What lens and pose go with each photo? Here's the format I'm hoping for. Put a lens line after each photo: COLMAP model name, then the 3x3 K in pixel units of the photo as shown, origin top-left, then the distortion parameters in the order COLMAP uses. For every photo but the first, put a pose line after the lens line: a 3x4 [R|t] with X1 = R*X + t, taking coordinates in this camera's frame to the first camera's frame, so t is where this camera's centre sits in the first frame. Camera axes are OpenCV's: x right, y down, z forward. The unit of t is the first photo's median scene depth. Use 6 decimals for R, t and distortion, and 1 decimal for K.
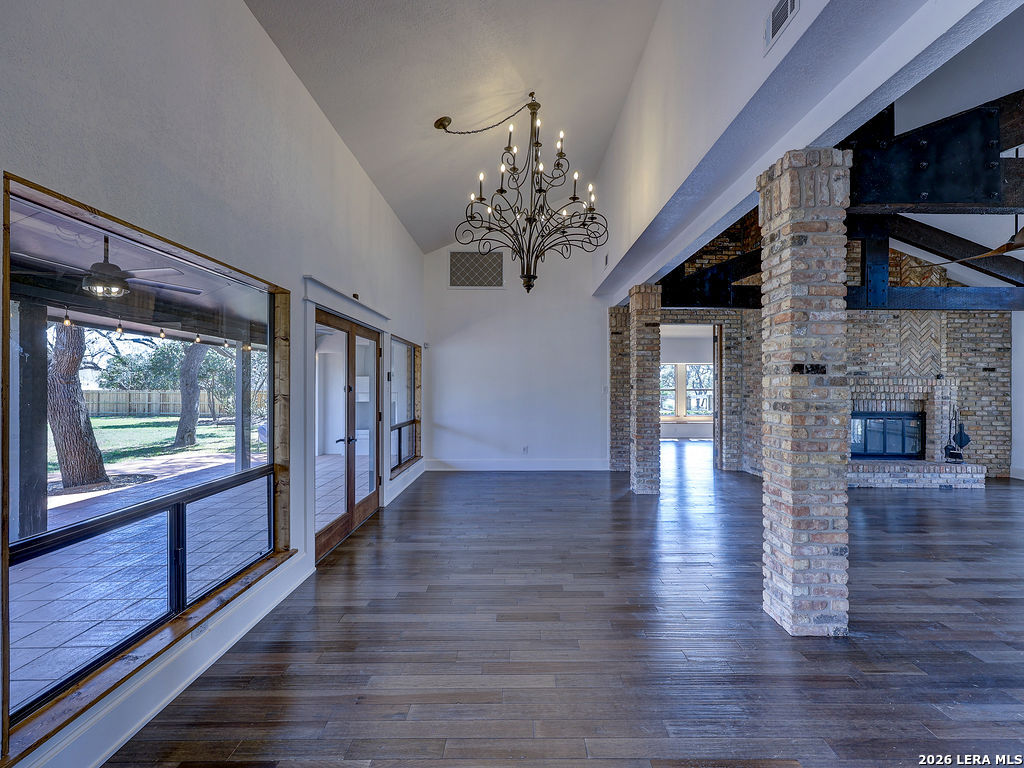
lens RADIAL K [[463.1, 0, 513.4], [0, 463.1, 383.5], [0, 0, 1]] dist [0.000332, -0.000022]
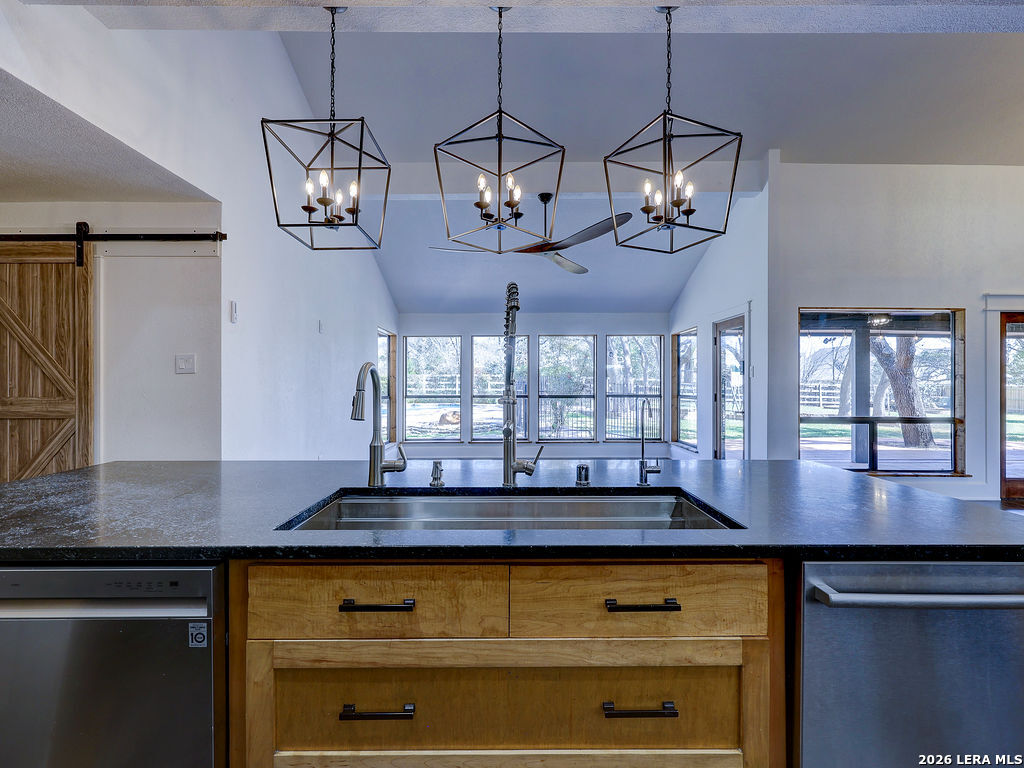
lens RADIAL K [[463.1, 0, 515.0], [0, 463.1, 384.5], [0, 0, 1]] dist [0.000332, -0.000022]
pose [[0.017771, 0.003550, -0.999836, 1.059296], [0.001062, 0.999993, 0.003570, 0.050248], [0.999842, -0.001125, 0.017767, -0.552149]]
